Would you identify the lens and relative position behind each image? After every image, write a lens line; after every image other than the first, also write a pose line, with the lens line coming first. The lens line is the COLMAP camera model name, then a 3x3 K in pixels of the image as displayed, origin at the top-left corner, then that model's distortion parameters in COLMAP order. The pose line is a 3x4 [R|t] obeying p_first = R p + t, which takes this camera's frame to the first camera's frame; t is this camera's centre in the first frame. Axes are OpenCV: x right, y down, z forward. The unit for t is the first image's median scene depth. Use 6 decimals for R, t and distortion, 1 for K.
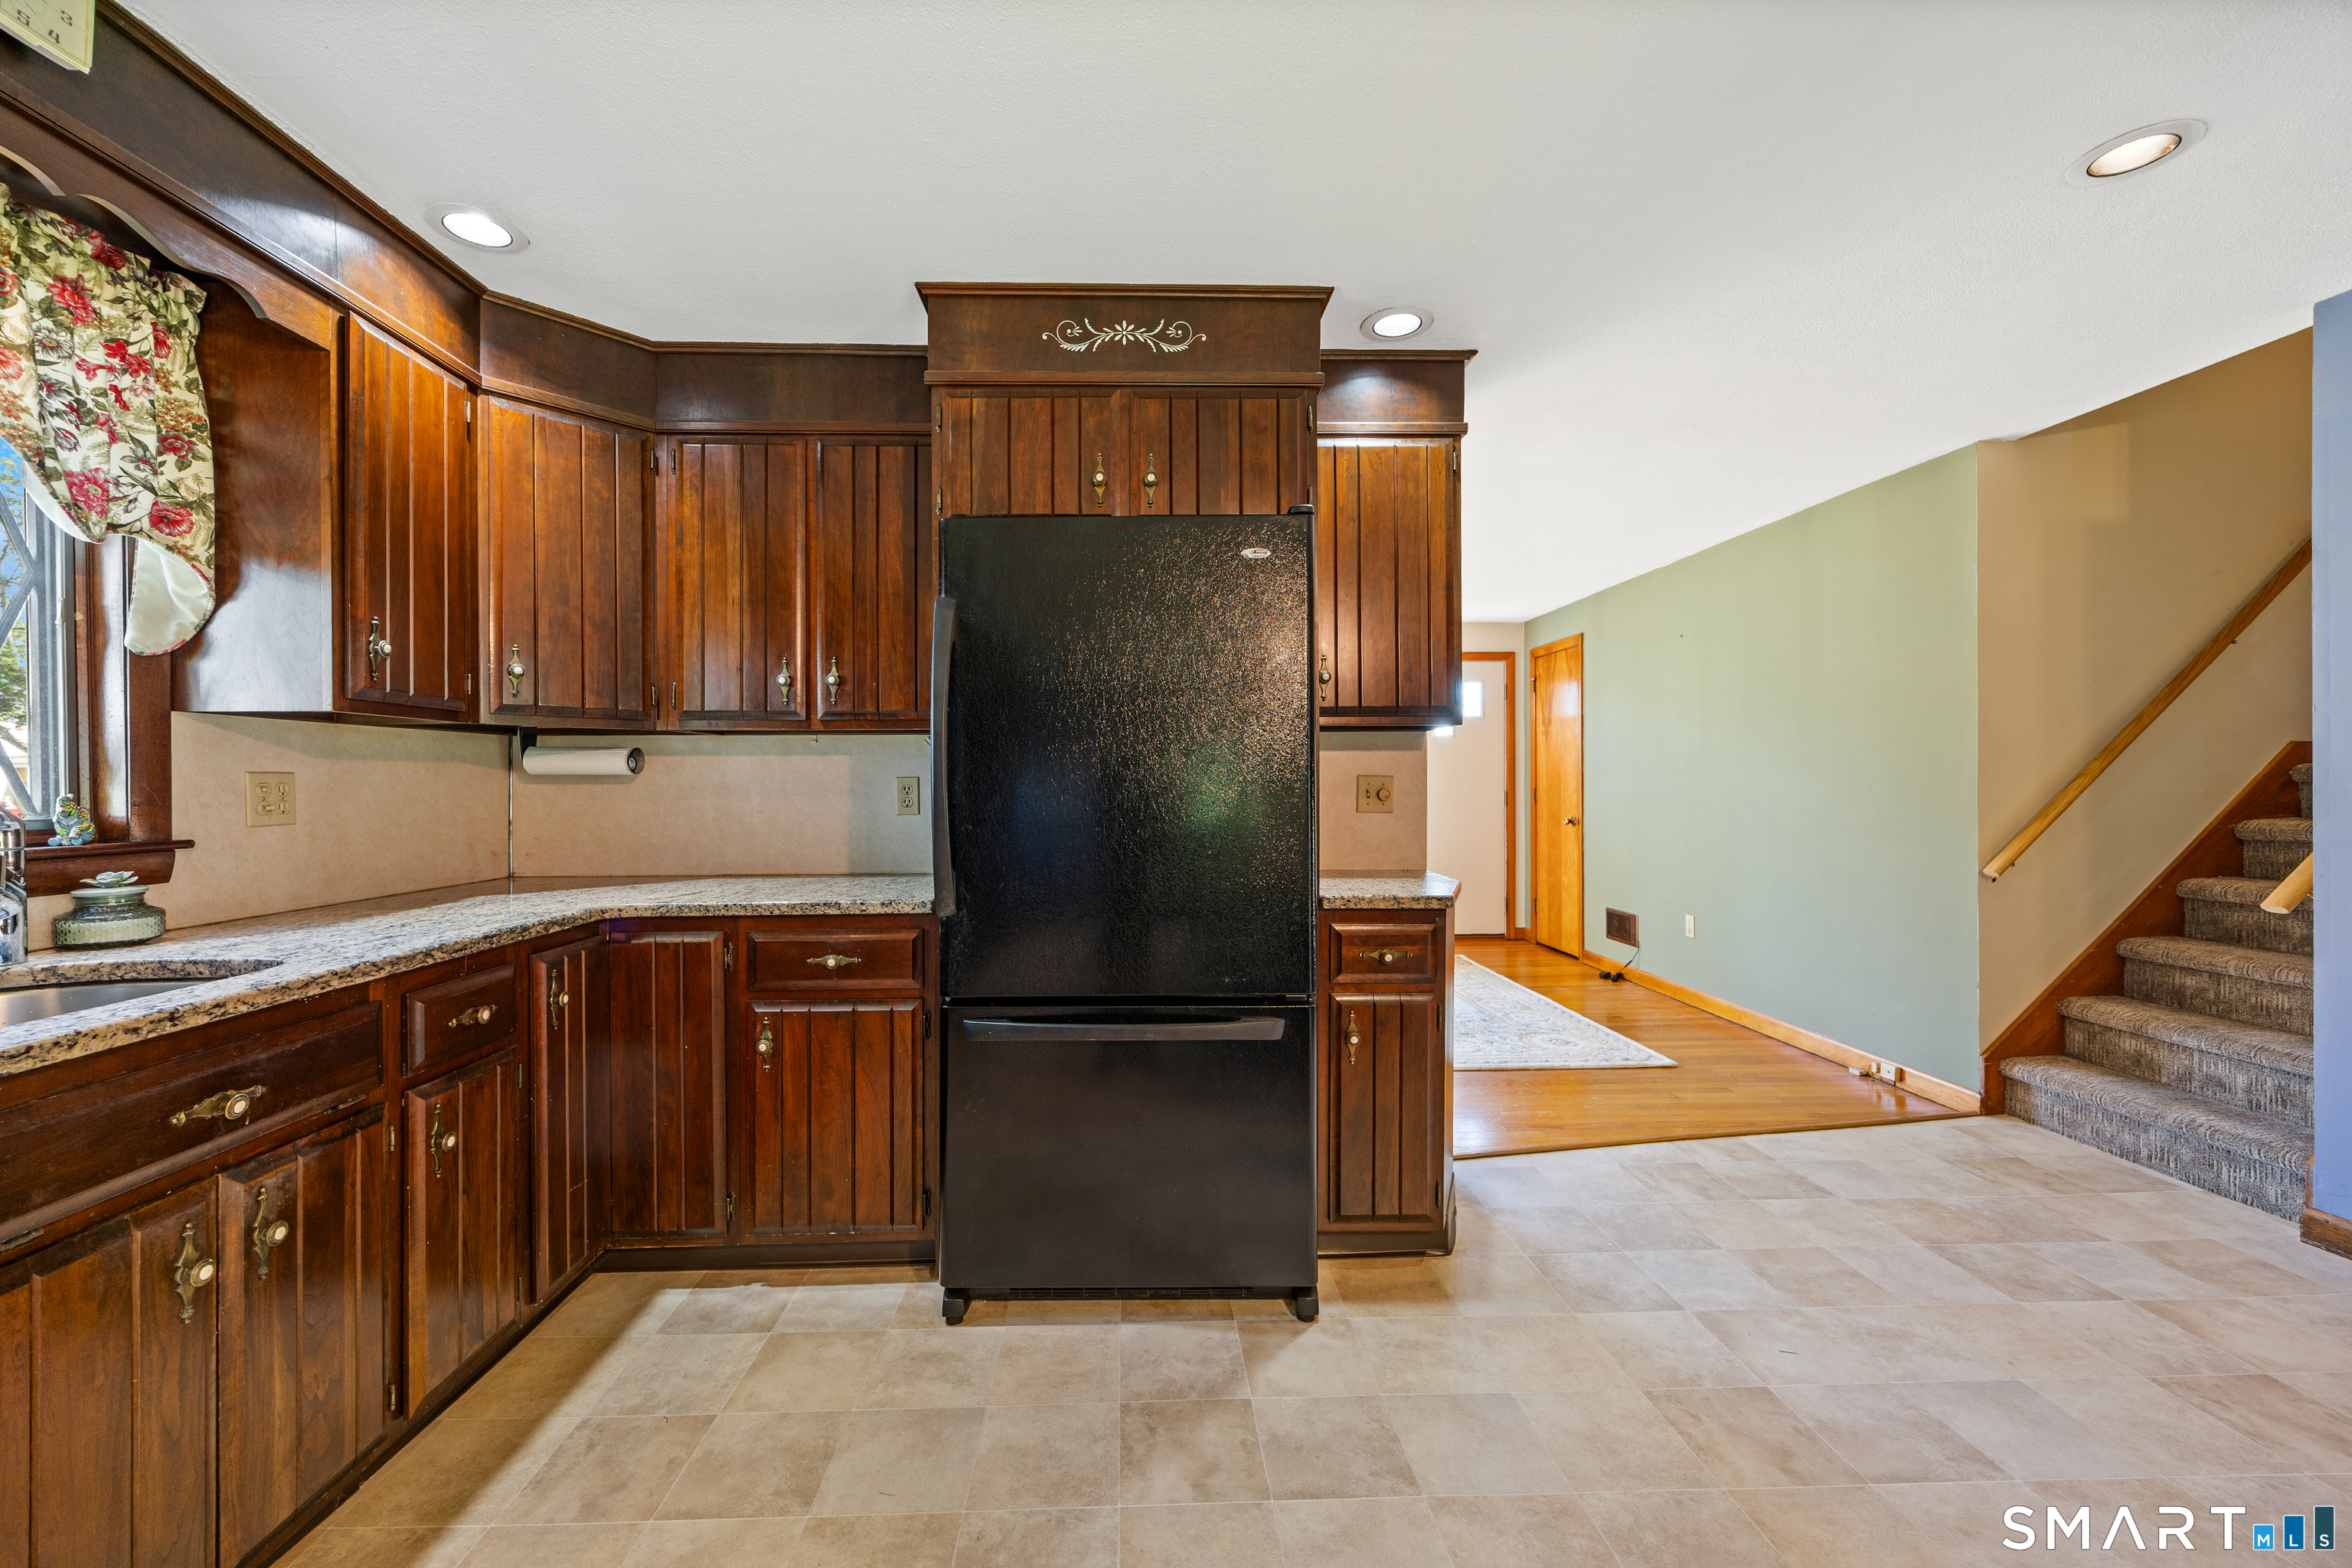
lens RADIAL K [[908.2, 0, 1159.2], [0, 908.2, 780.1], [0, 0, 1]] dist [-0.001767, -0.000439]
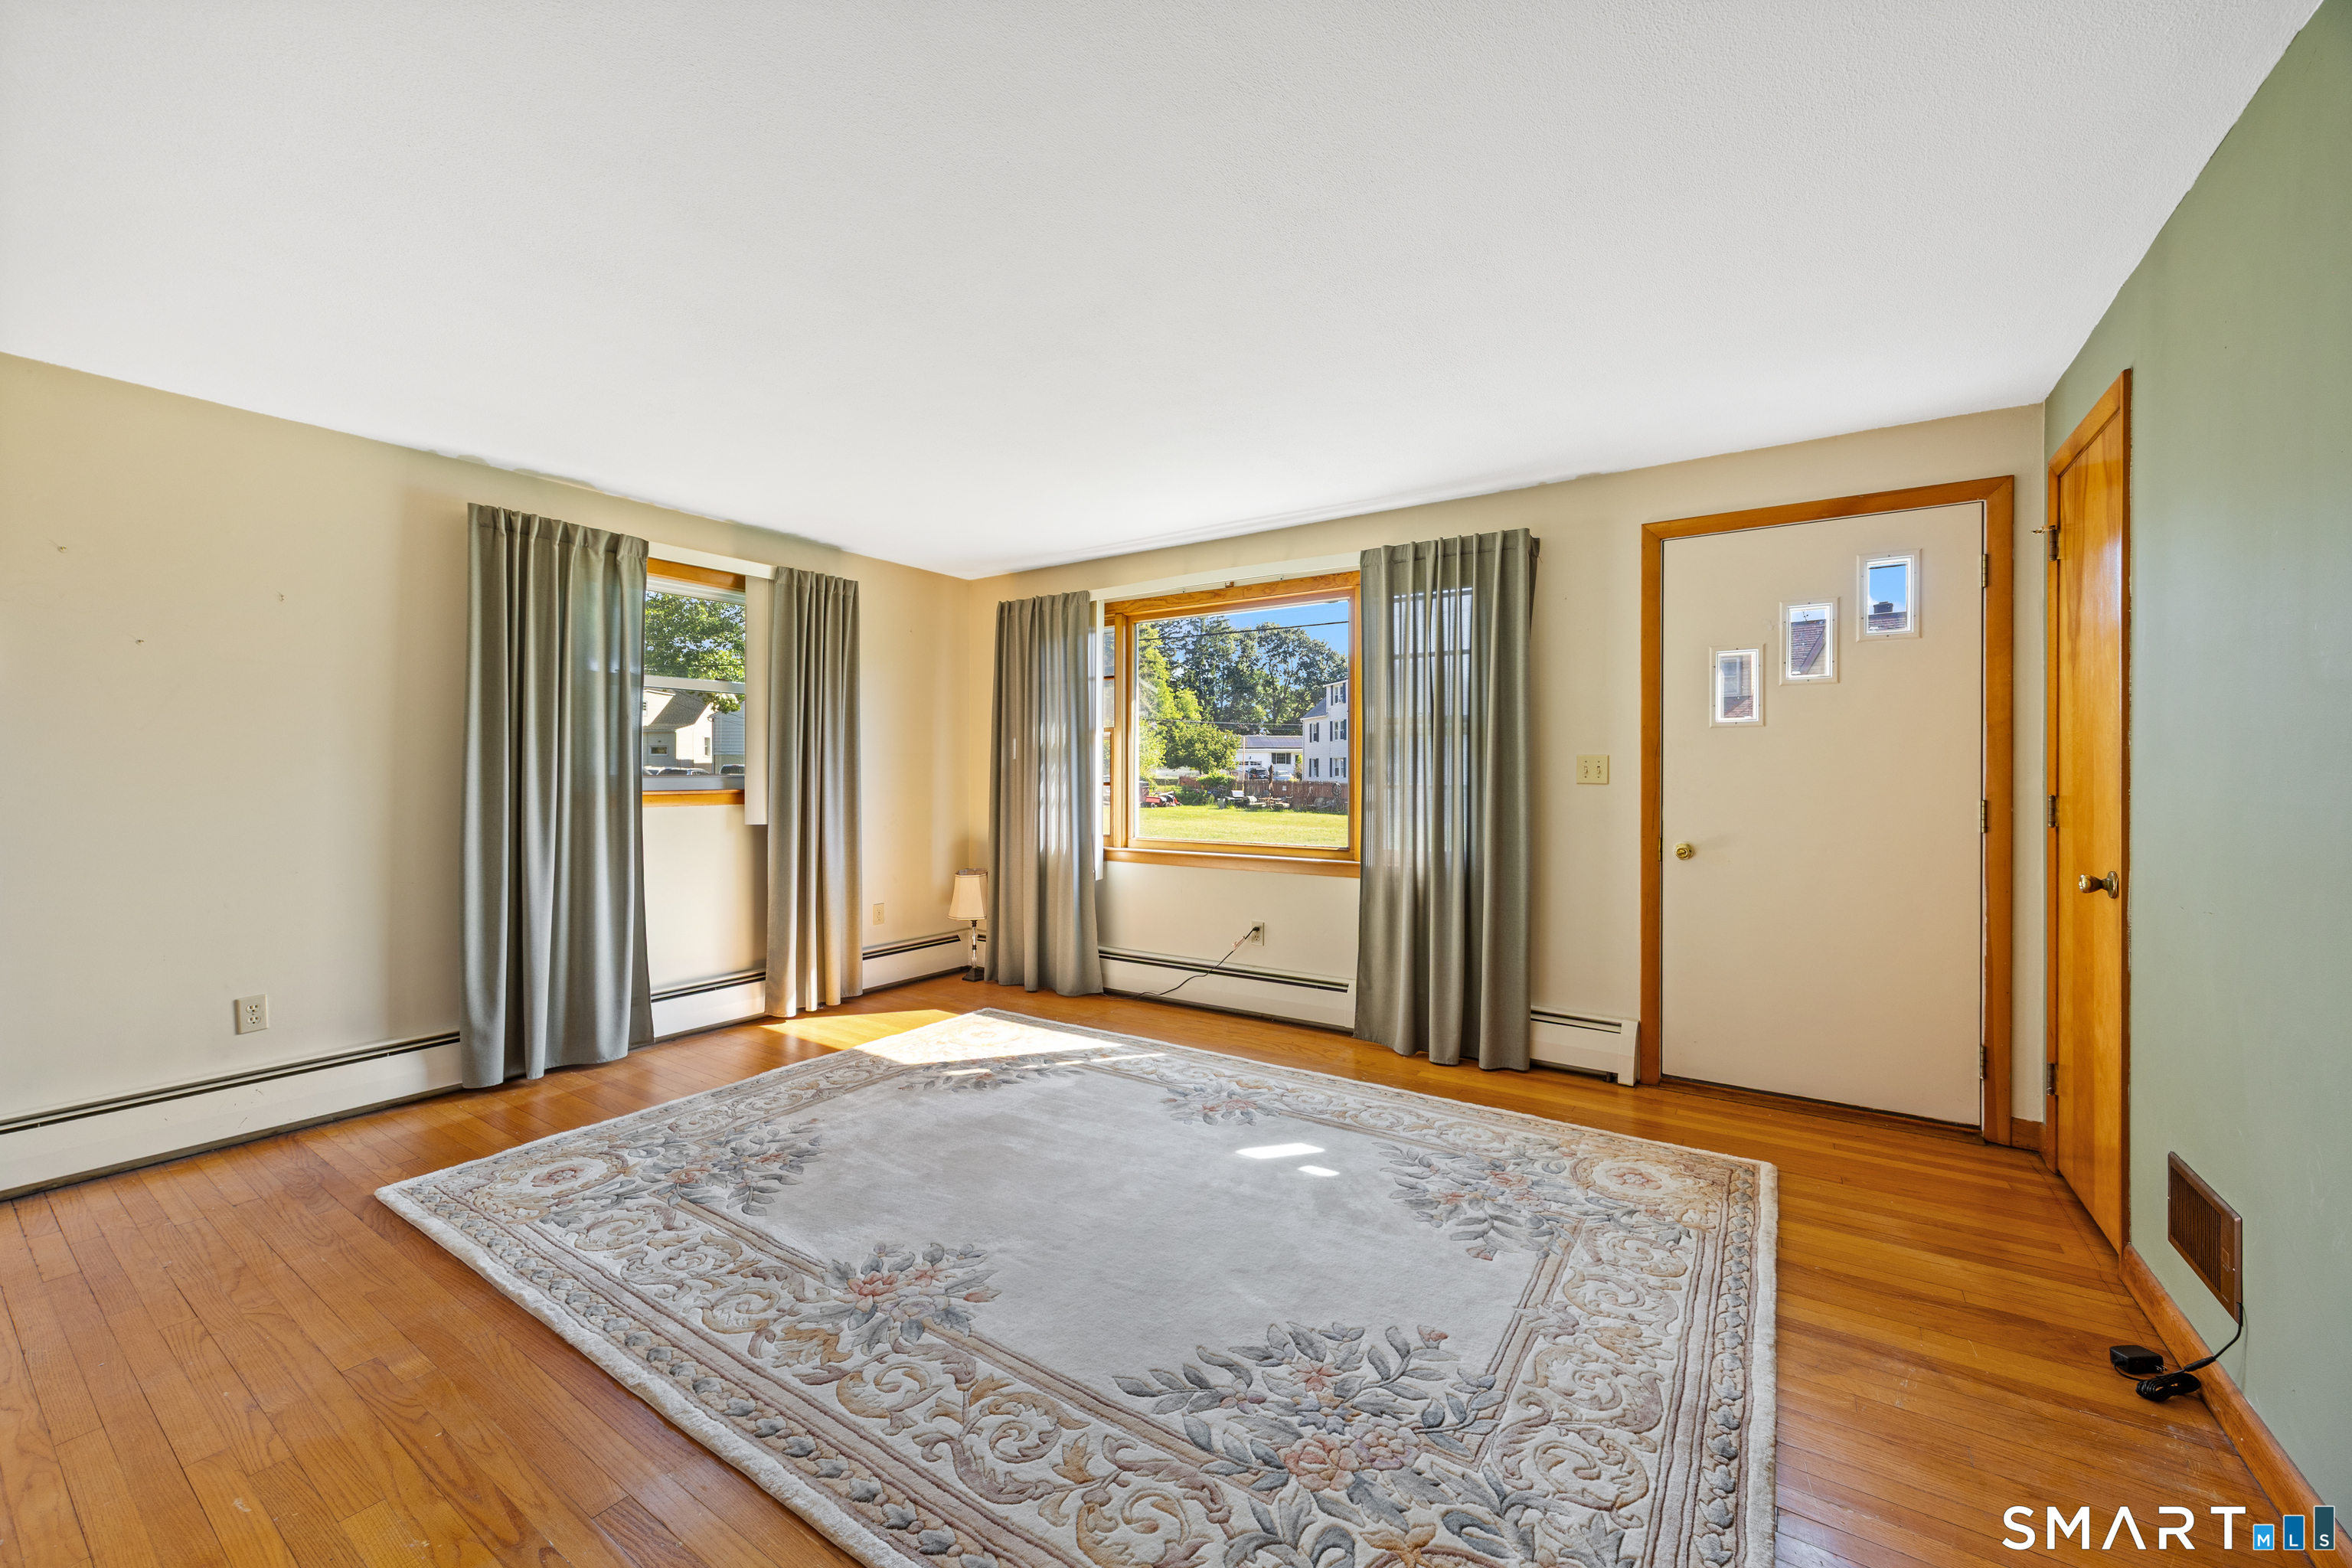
lens RADIAL K [[908.2, 0, 1173.6], [0, 908.2, 766.4], [0, 0, 1]] dist [-0.001767, -0.000439]
pose [[0.807286, -0.004273, -0.590145, 0.735808], [0.003320, 0.999991, -0.002700, -0.007629], [0.590152, 0.000220, 0.807292, 0.952468]]
